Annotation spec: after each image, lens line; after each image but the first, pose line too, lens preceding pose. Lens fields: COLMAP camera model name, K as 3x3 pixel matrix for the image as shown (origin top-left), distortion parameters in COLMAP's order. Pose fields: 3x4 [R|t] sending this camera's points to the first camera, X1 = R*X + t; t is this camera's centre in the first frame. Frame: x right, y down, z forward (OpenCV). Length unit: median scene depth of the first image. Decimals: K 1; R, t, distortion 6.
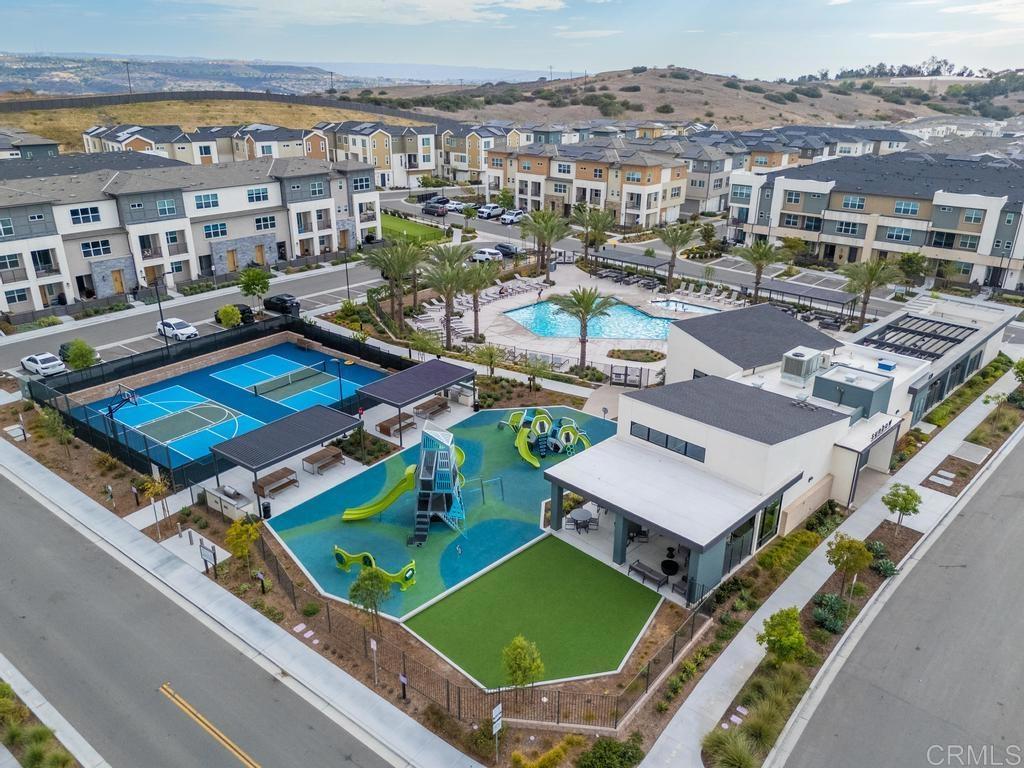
lens RADIAL K [[742.5, 0, 512.0], [0, 742.5, 384.0], [0, 0, 1]] dist [0.012739, 0.001743]
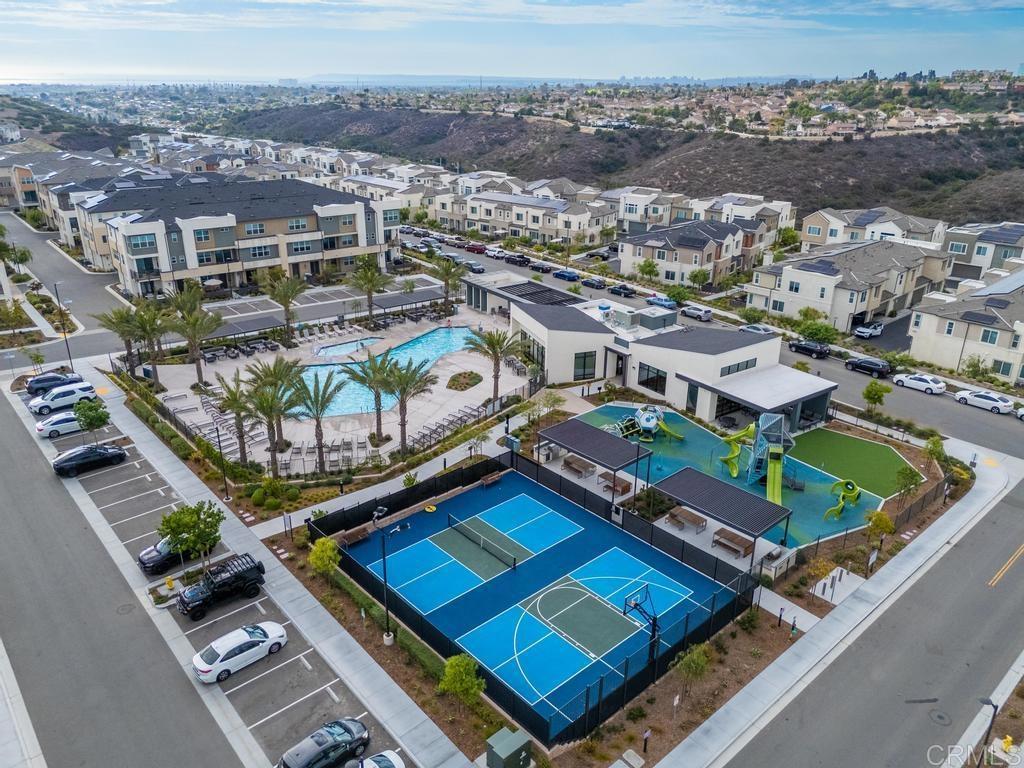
lens RADIAL K [[742.5, 0, 512.0], [0, 742.5, 384.0], [0, 0, 1]] dist [0.012739, 0.001743]
pose [[0.200506, -0.375608, 0.904829, -0.575178], [0.369819, 0.884273, 0.285124, -0.226701], [-0.907211, 0.277454, 0.316209, 0.395586]]
